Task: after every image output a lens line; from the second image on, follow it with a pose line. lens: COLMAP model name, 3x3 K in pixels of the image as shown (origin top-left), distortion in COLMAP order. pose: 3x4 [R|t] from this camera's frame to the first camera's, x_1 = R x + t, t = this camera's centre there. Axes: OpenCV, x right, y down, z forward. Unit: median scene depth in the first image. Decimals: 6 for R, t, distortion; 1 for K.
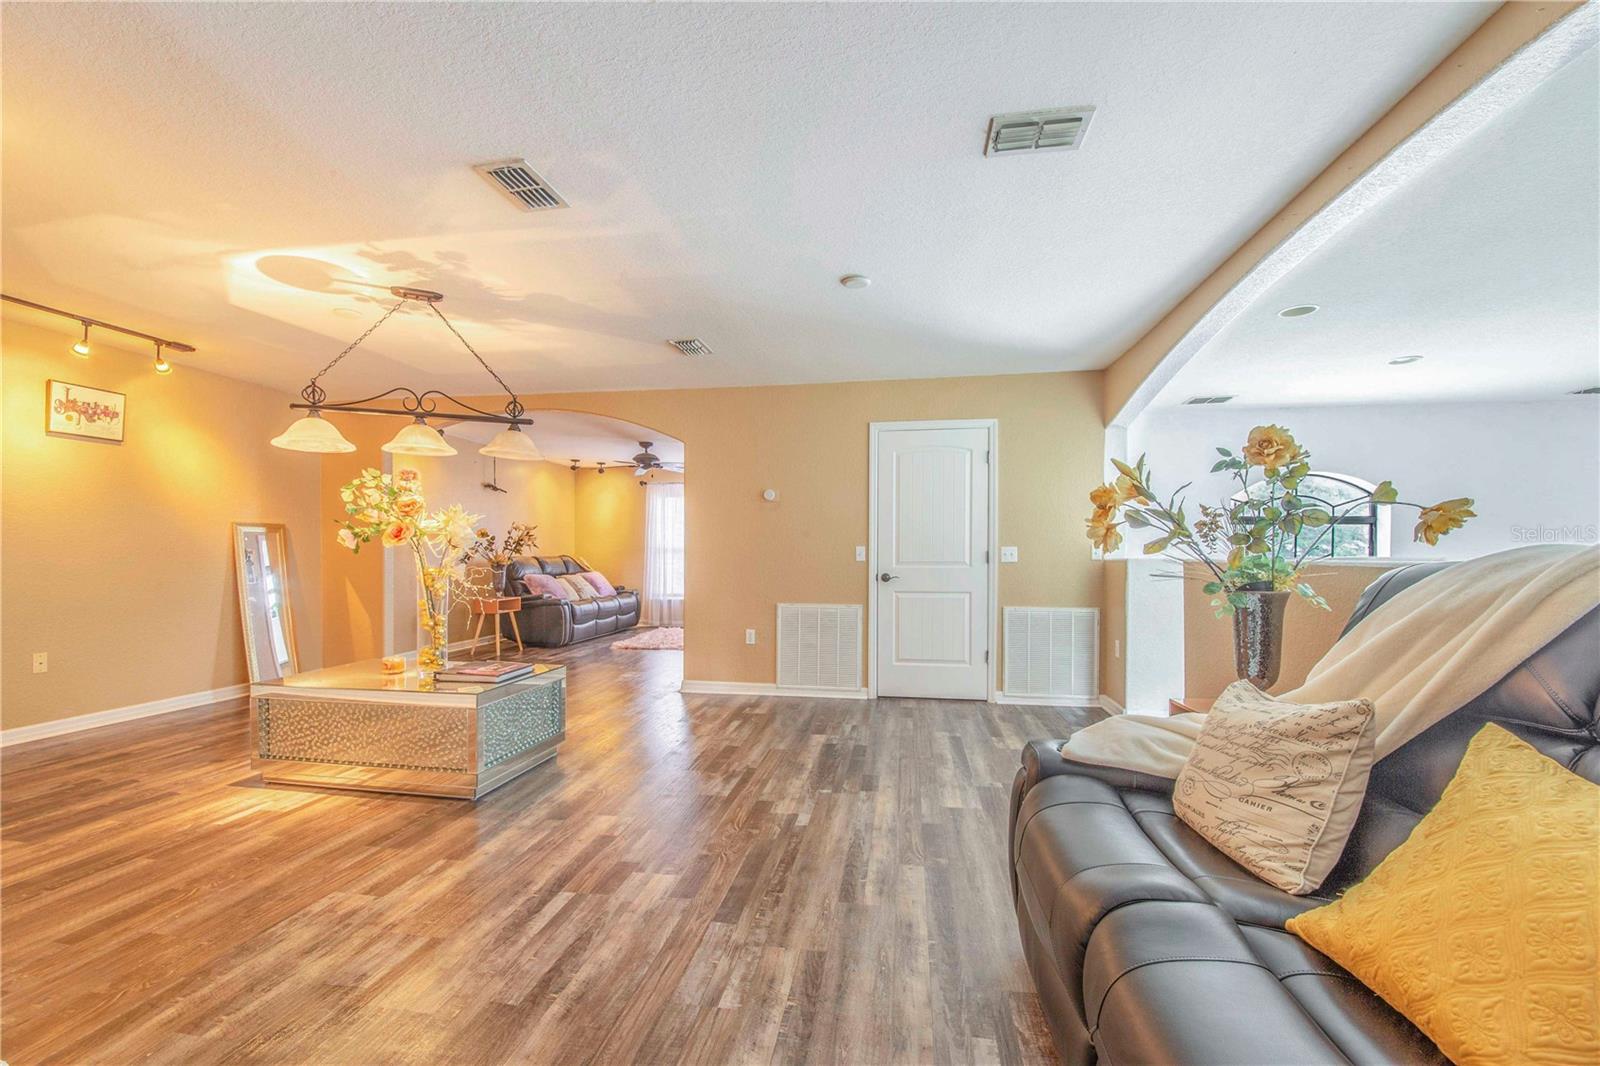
lens RADIAL K [[652.4, 0, 809.5], [0, 652.4, 551.1], [0, 0, 1]] dist [-0.001476, -0.005970]
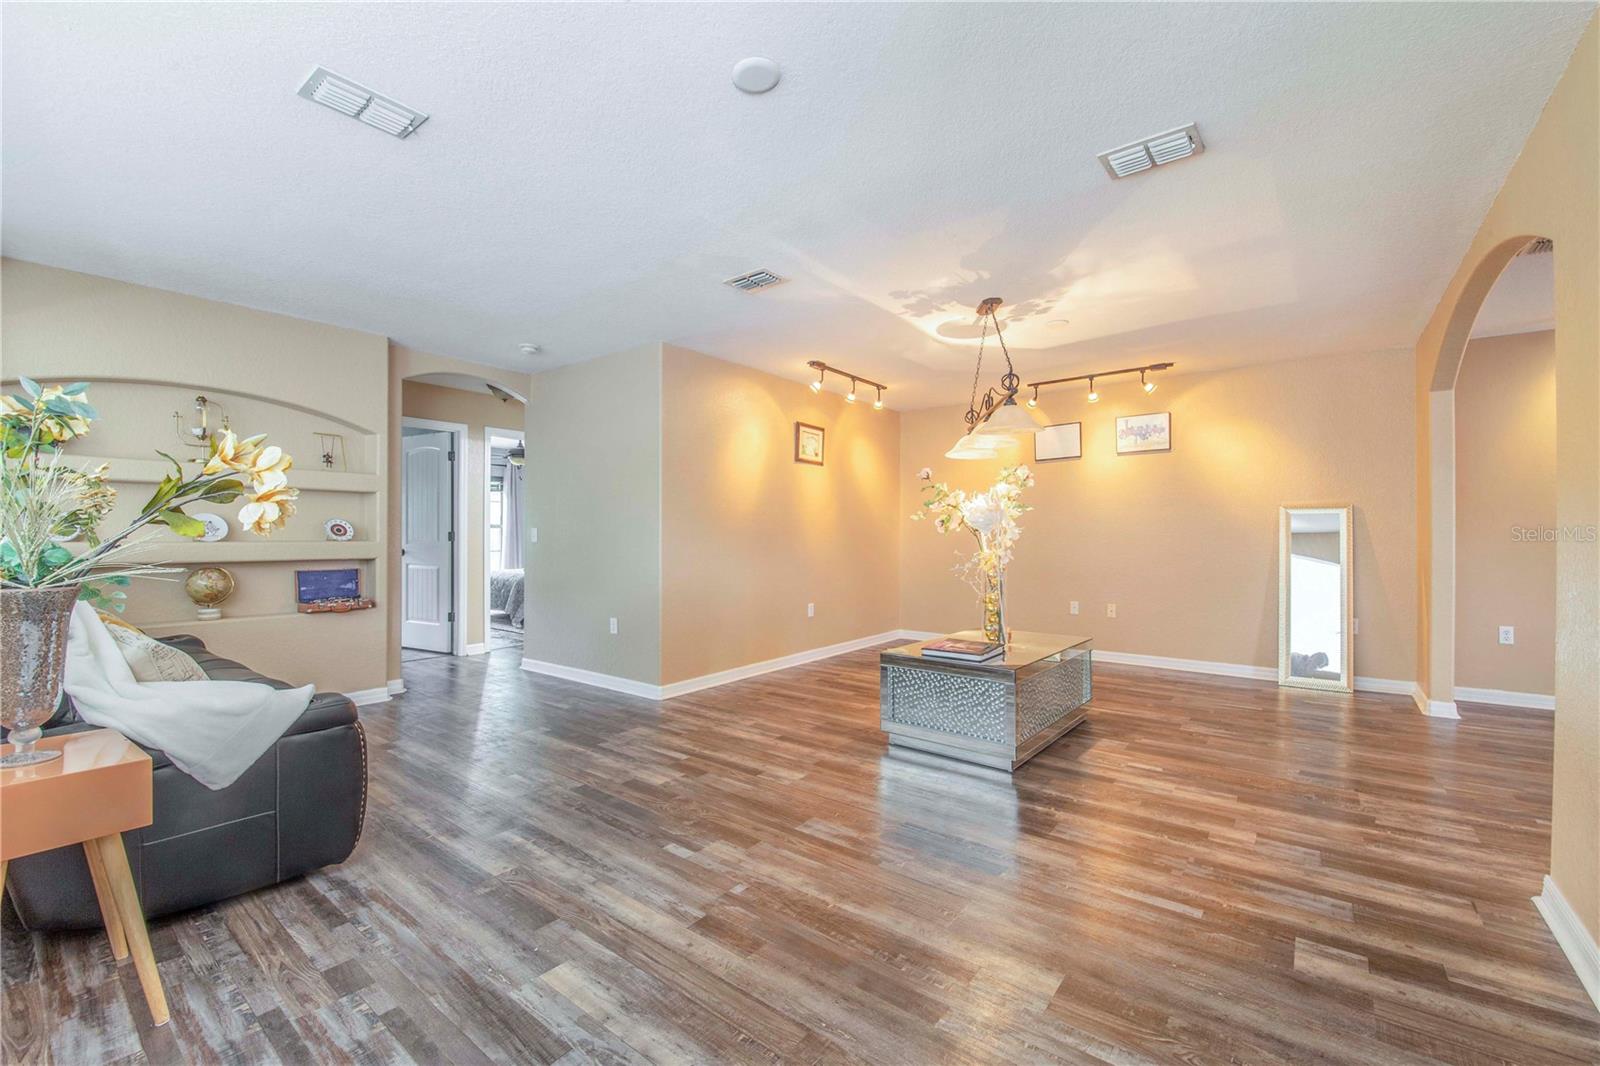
lens RADIAL K [[652.4, 0, 809.1], [0, 652.4, 529.5], [0, 0, 1]] dist [-0.001476, -0.005970]
pose [[-0.486237, -0.007607, -0.873794, 0.623062], [0.005091, 0.999920, -0.011538, 0.003071], [0.873812, -0.010059, -0.486160, 1.491427]]
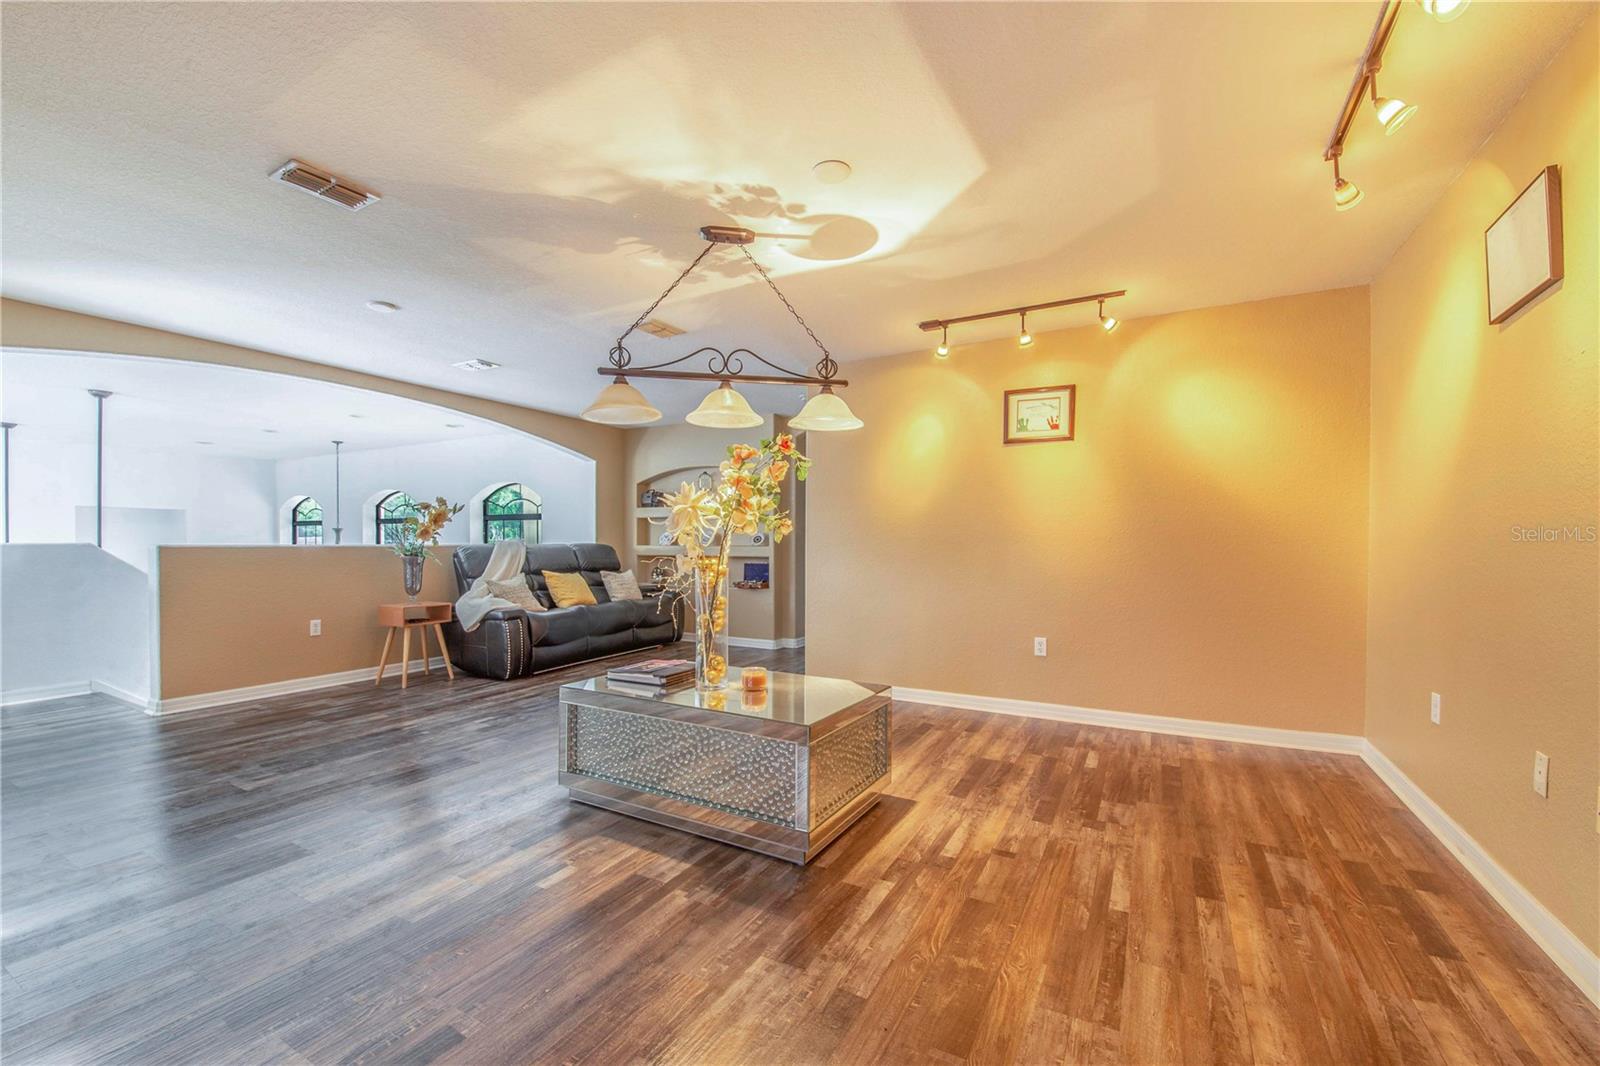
lens RADIAL K [[652.4, 0, 806.2], [0, 652.4, 539.9], [0, 0, 1]] dist [-0.001476, -0.005970]
pose [[-0.942495, 0.002713, 0.334210, -1.151256], [-0.001805, 0.999911, -0.013207, 0.016464], [-0.334216, -0.013051, -0.942406, 2.066002]]
